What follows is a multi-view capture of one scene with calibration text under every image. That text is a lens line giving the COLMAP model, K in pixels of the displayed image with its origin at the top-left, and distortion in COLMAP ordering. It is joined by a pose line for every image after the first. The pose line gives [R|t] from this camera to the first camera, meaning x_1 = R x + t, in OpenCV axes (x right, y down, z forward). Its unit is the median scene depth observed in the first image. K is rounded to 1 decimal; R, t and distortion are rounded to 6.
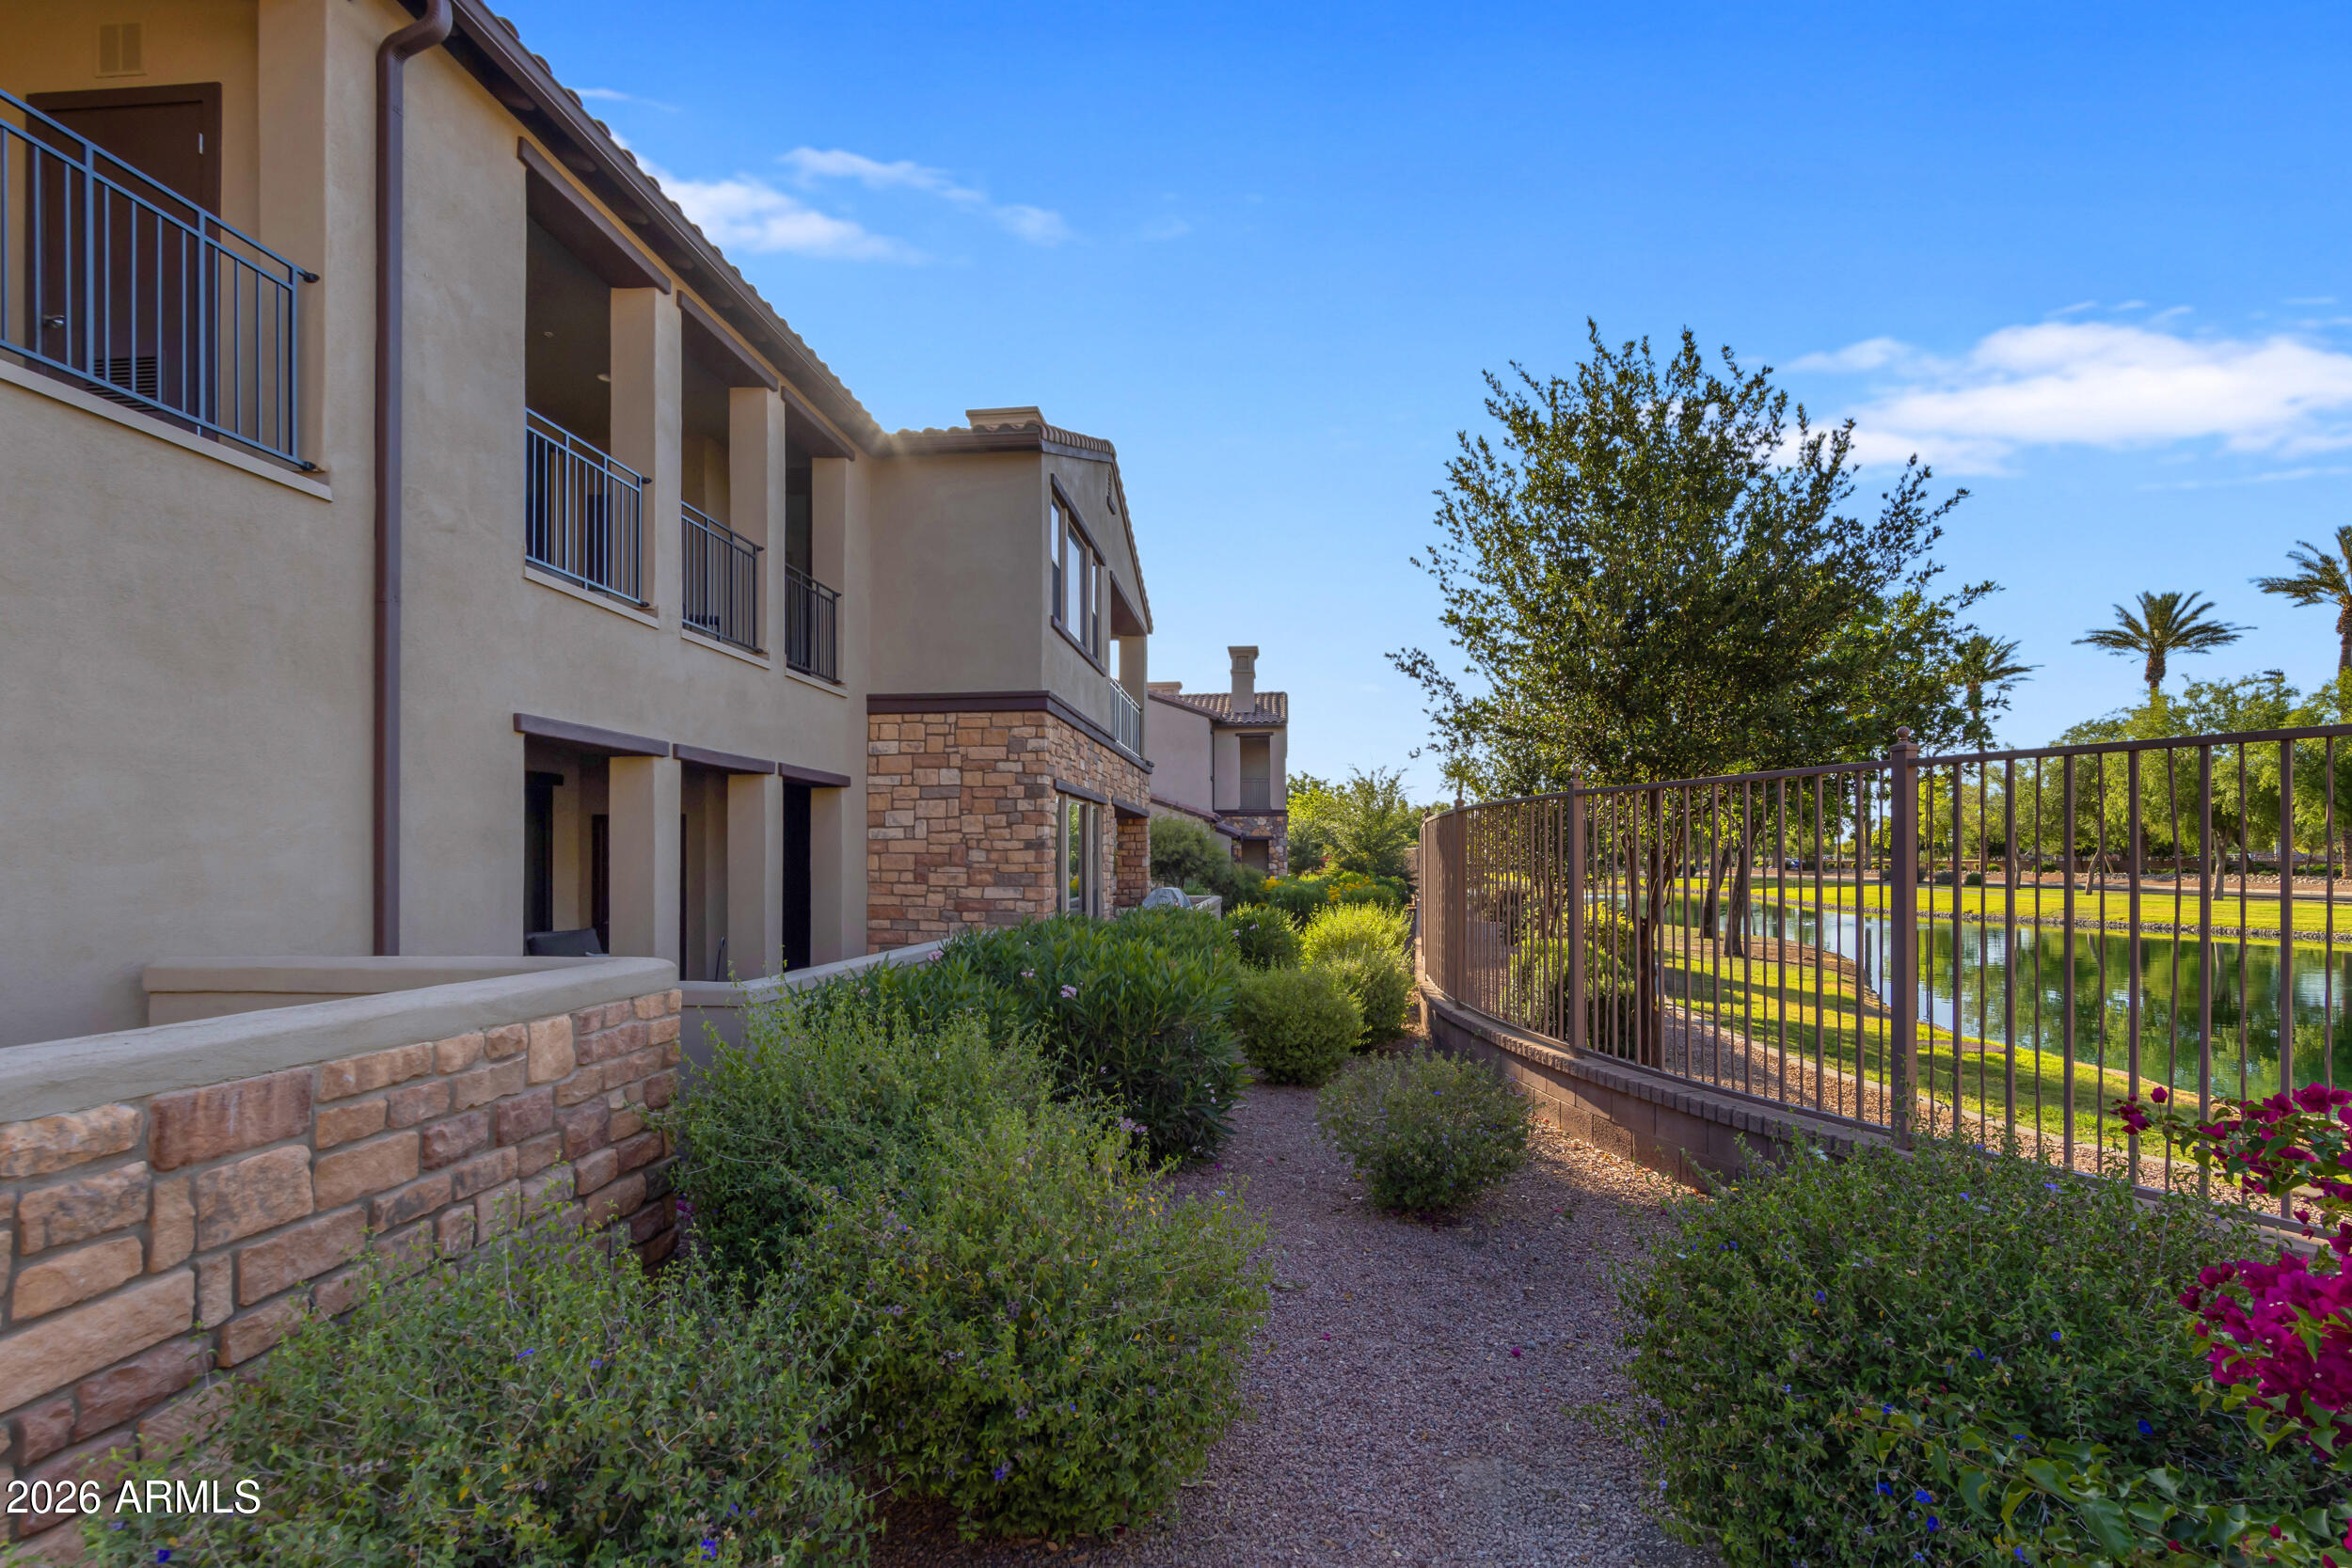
lens RADIAL K [[1092.9, 0, 1205.7], [0, 1092.9, 853.7], [0, 0, 1]] dist [0.002747, -0.000573]
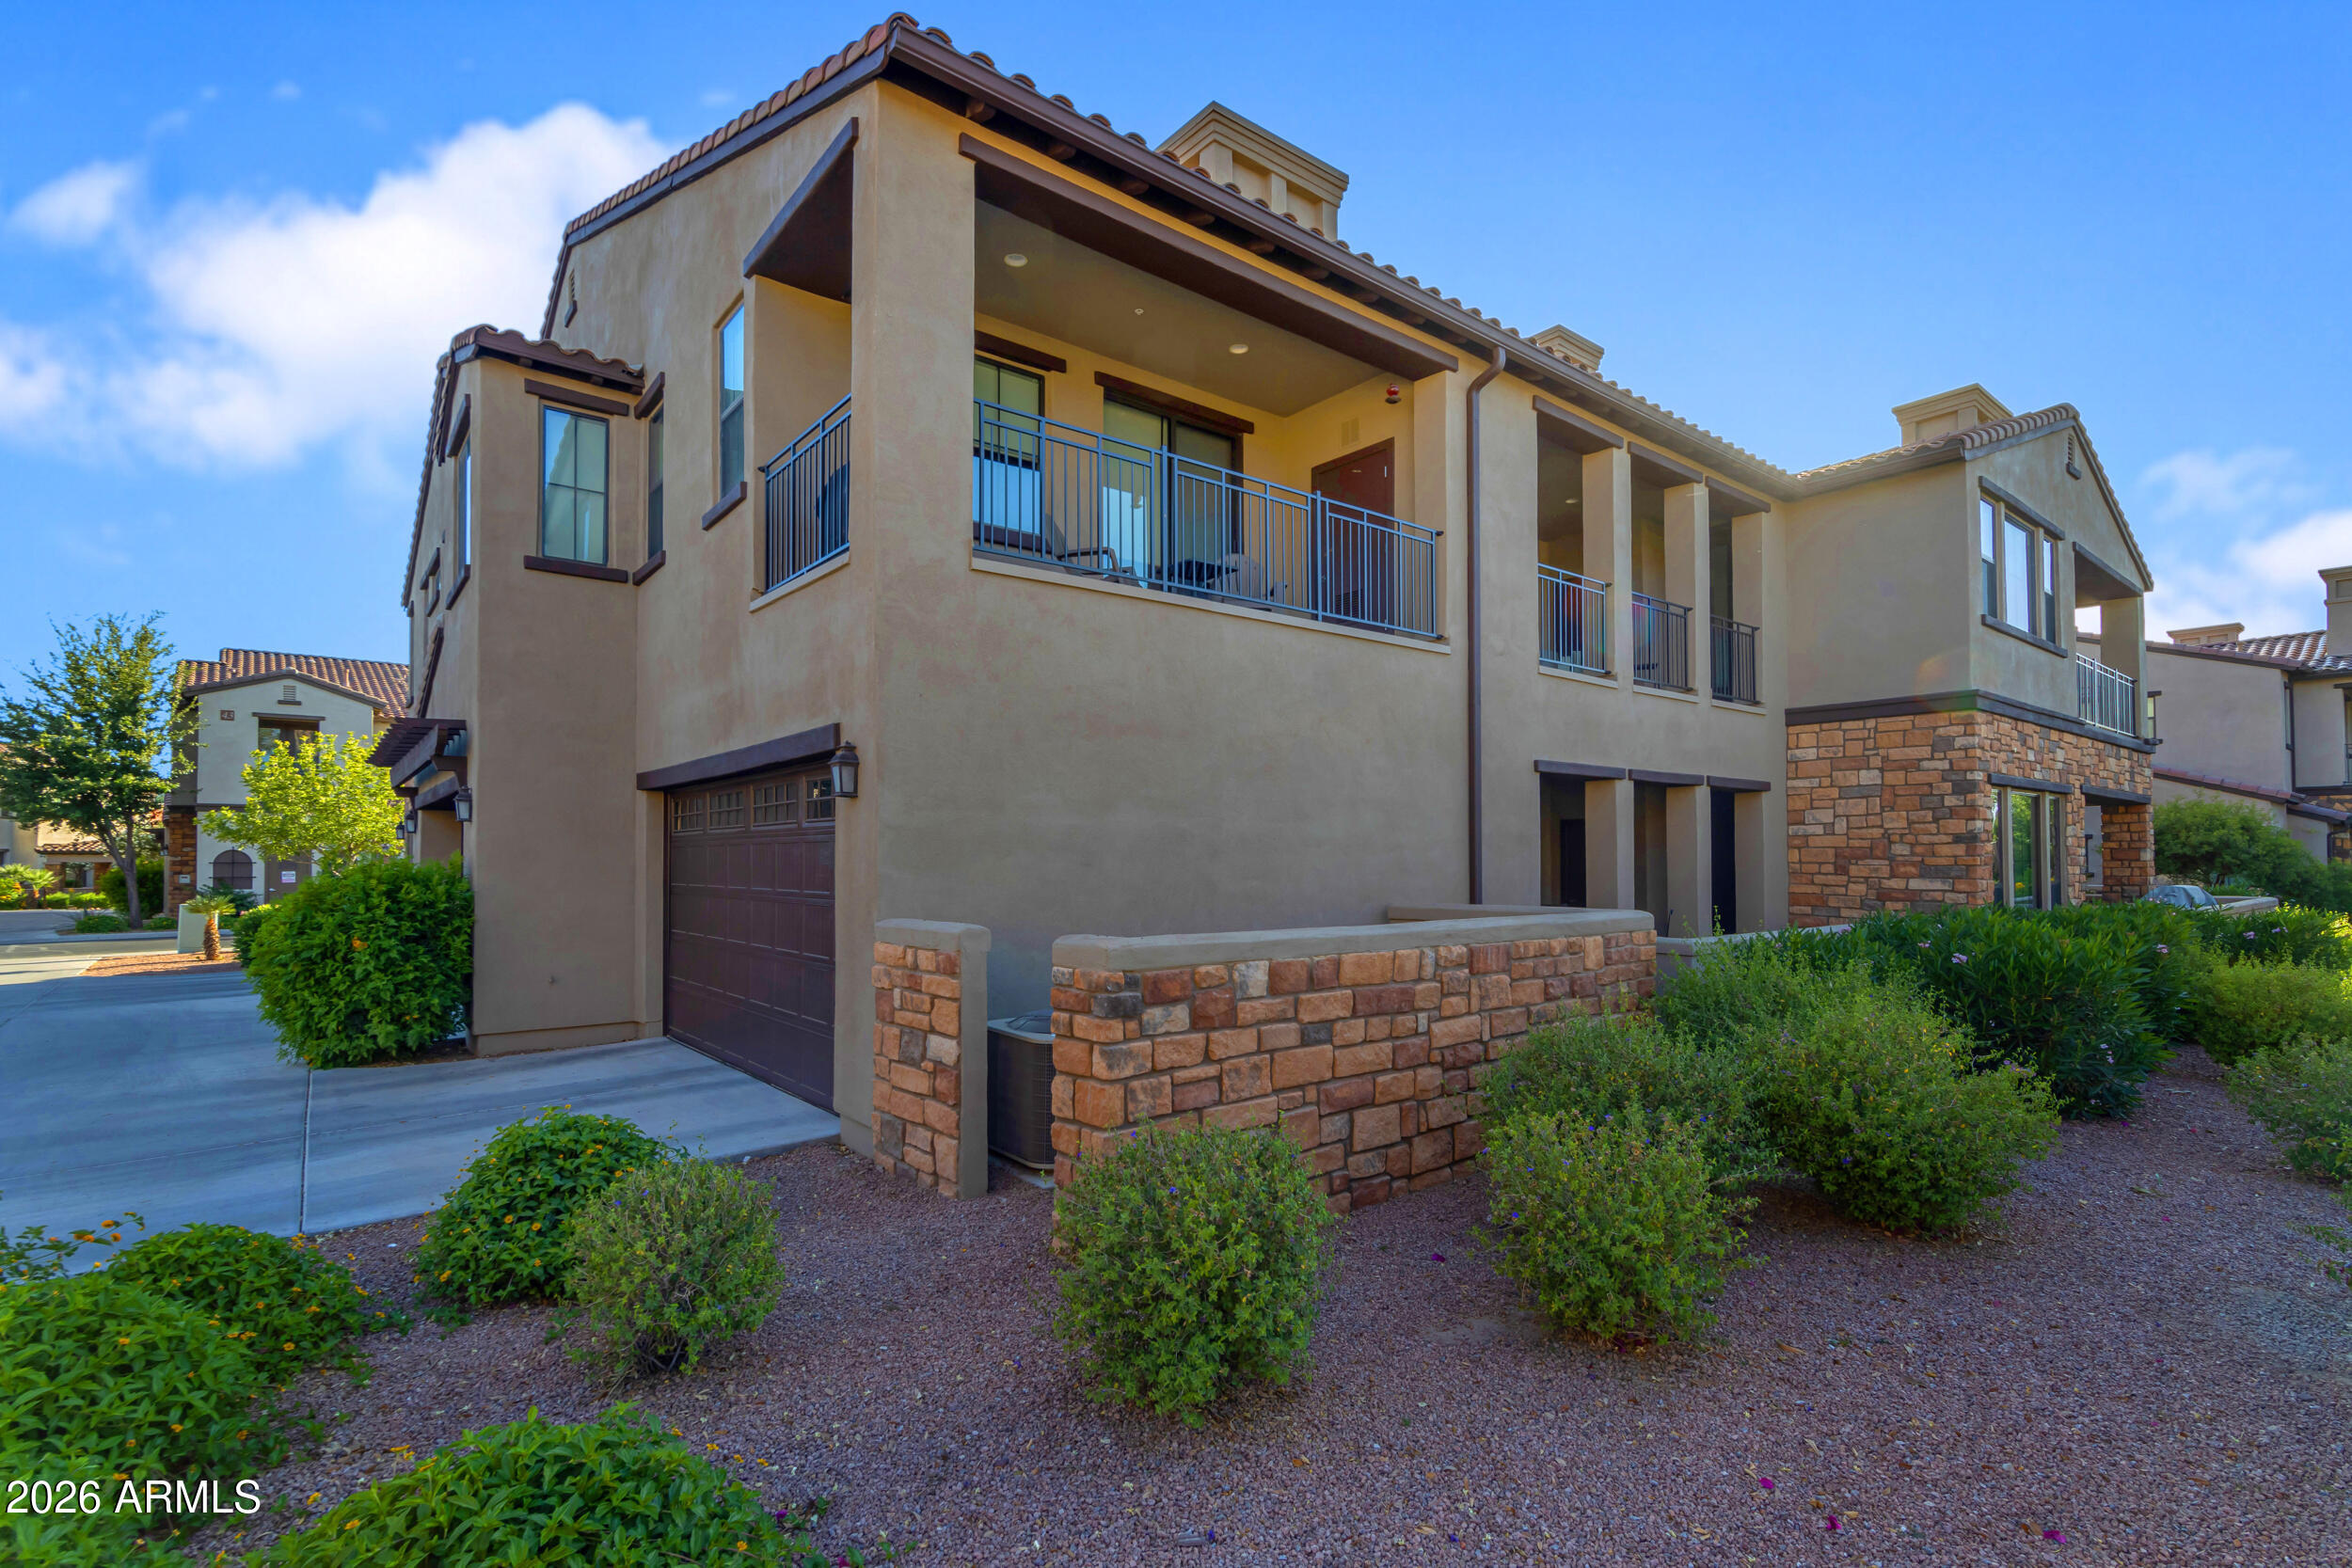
lens RADIAL K [[1092.9, 0, 1159.4], [0, 1092.9, 828.2], [0, 0, 1]] dist [0.002747, -0.000573]
pose [[0.675089, -0.018158, -0.737513, 0.101351], [0.005153, 0.999789, -0.019899, -0.001374], [0.737718, 0.009633, 0.675040, -0.287068]]
